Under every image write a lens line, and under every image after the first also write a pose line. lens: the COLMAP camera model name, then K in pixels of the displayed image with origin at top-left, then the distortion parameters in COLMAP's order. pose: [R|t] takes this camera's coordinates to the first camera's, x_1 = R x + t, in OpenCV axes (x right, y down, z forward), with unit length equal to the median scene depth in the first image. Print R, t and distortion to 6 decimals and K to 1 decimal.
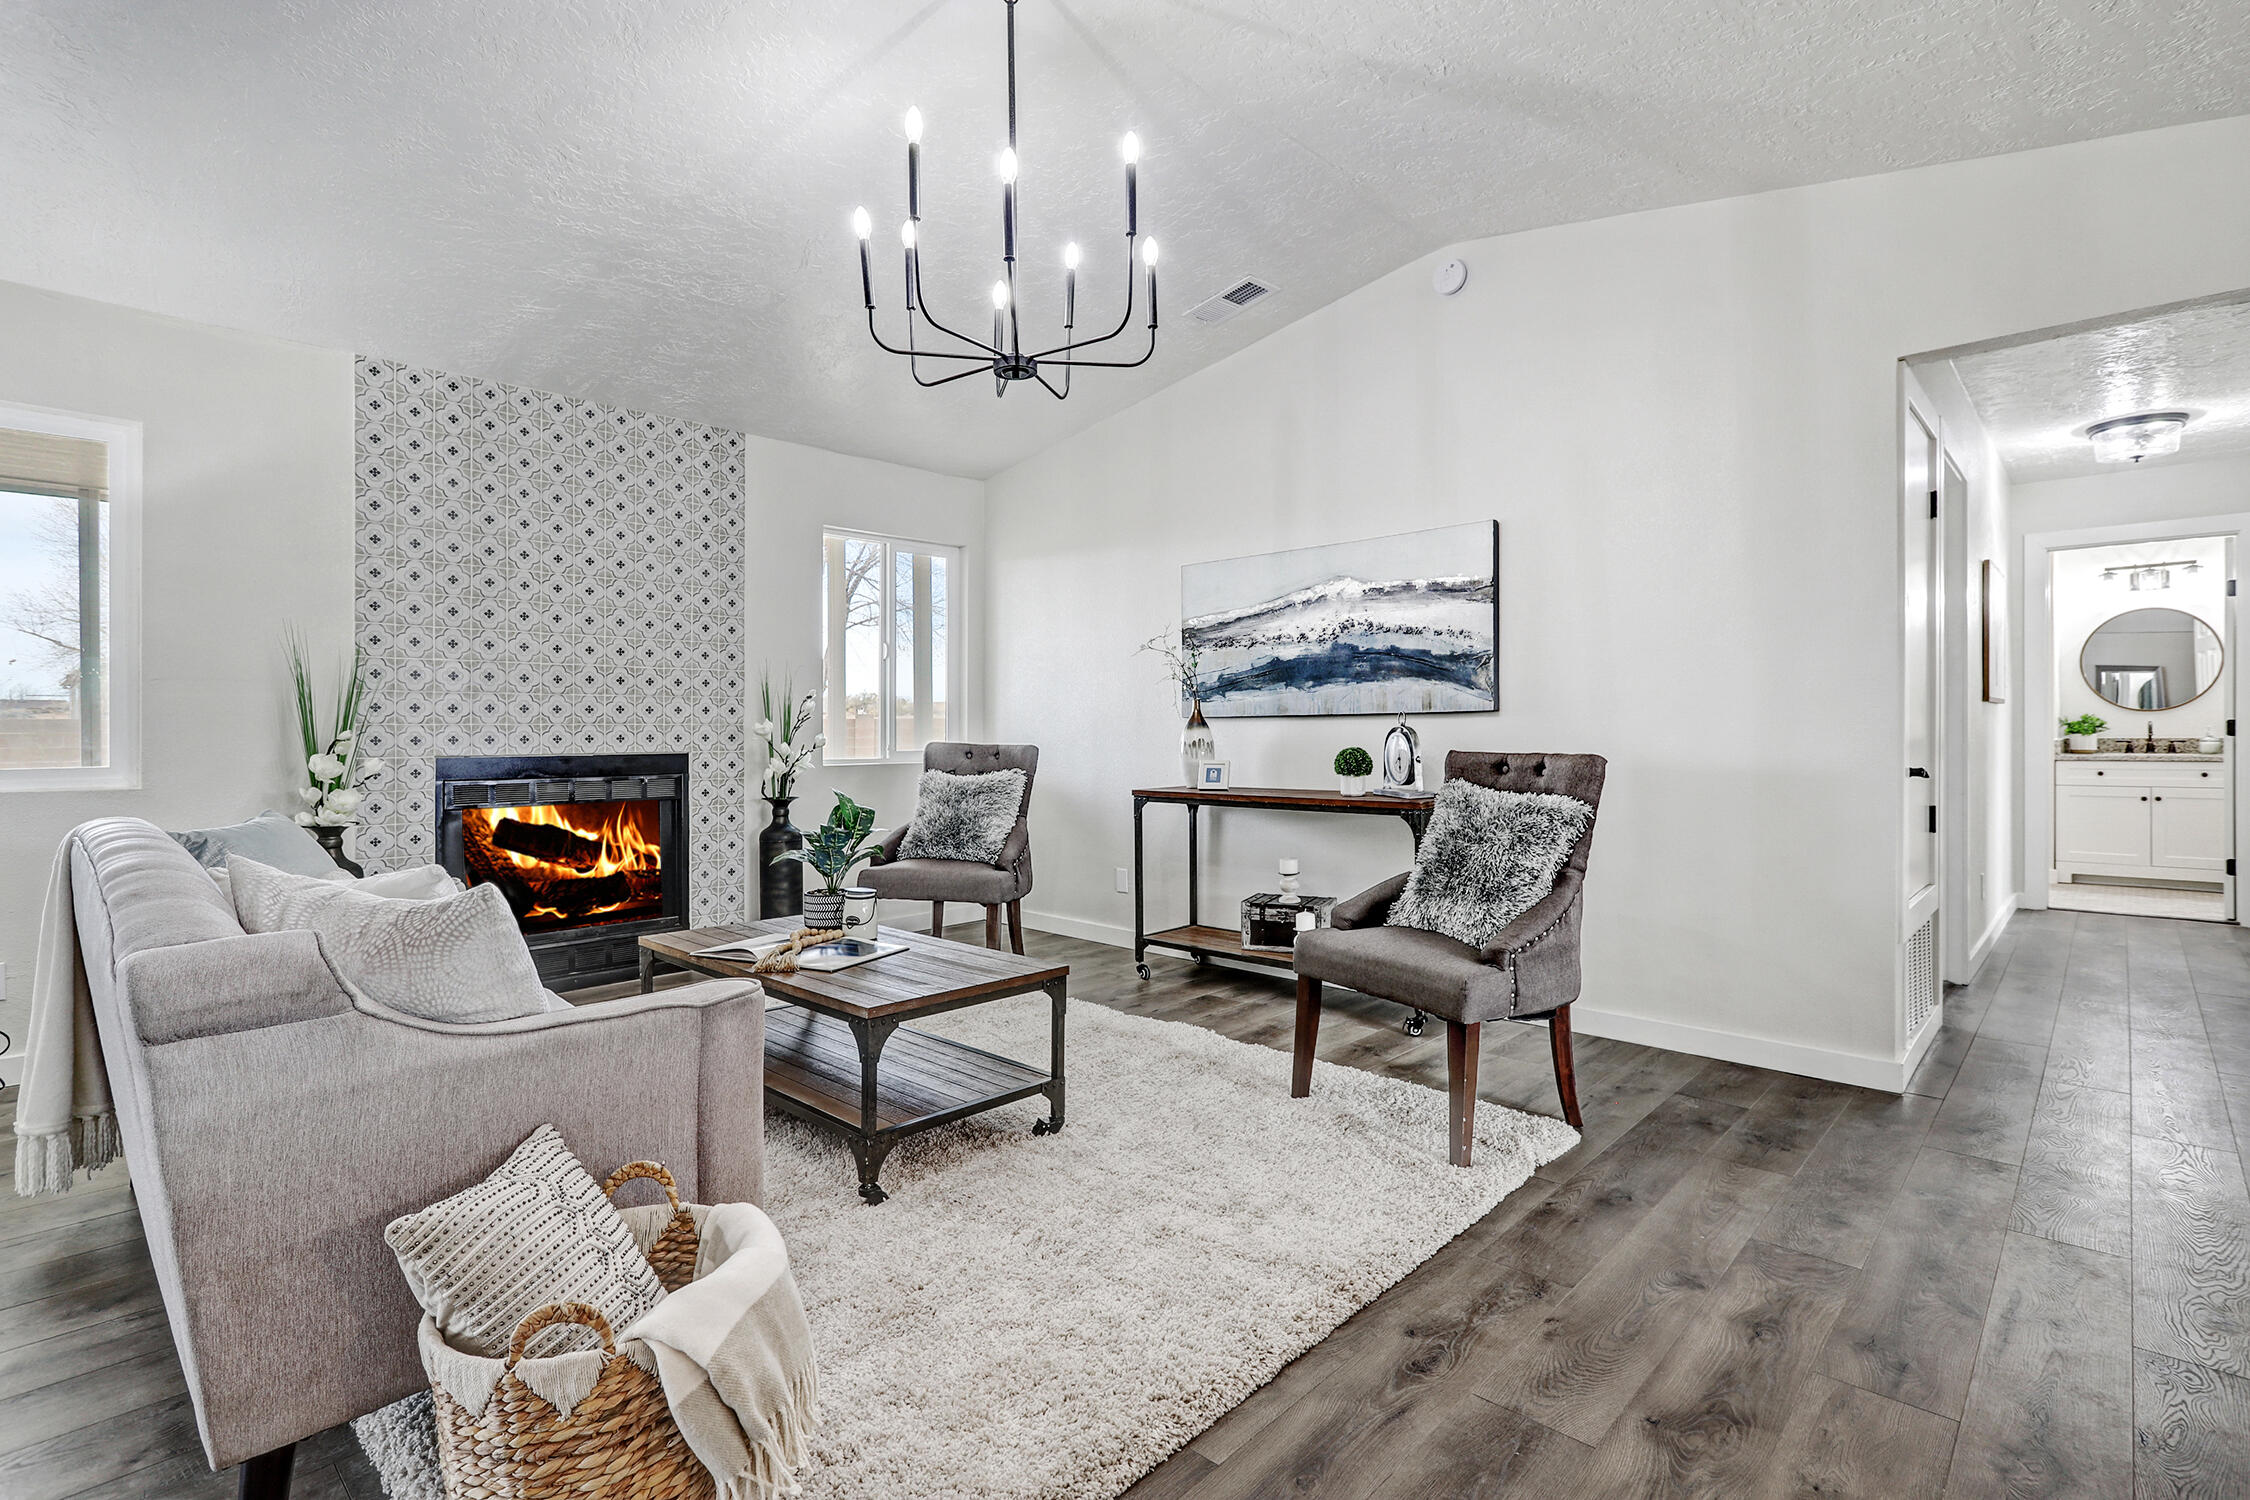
lens RADIAL K [[1056.2, 0, 1126.2], [0, 1056.2, 740.1], [0, 0, 1]] dist [-0.001294, 0.000242]
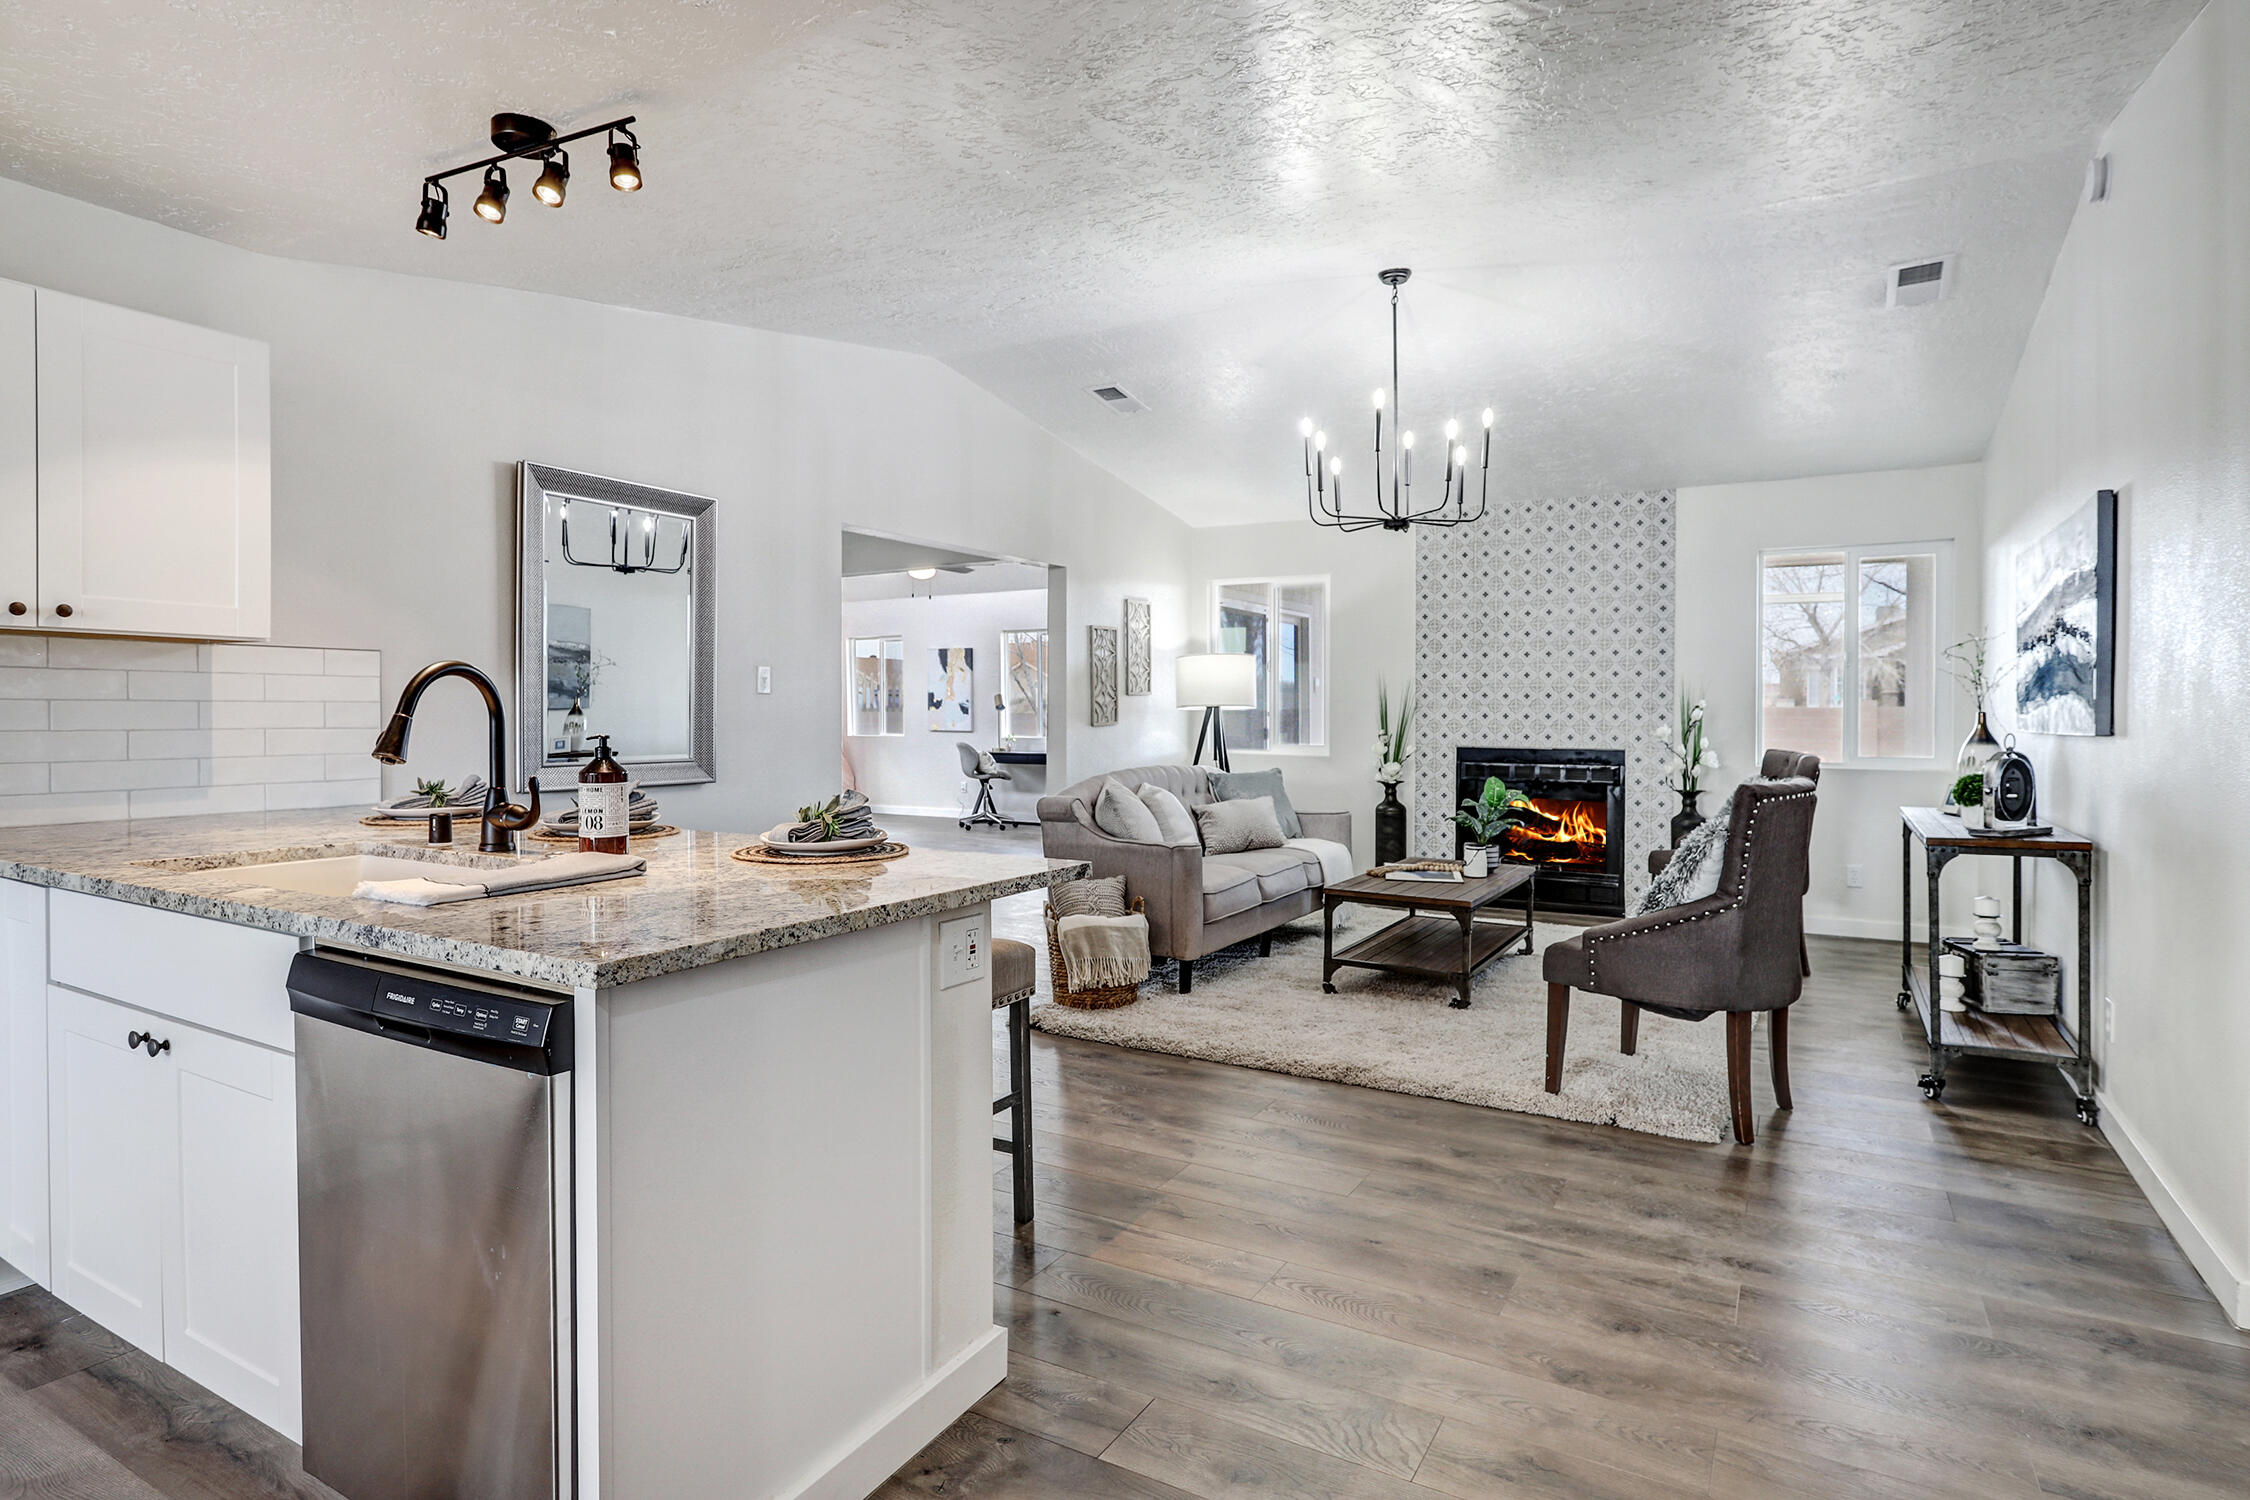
lens RADIAL K [[1139.4, 0, 1135.2], [0, 1139.4, 733.1], [0, 0, 1]] dist [-0.011703, 0.004007]
pose [[0.239092, 0.025339, -0.970666, 0.842194], [-0.014889, 0.999638, 0.022427, -0.032580], [0.970883, 0.009090, 0.239383, 0.094394]]
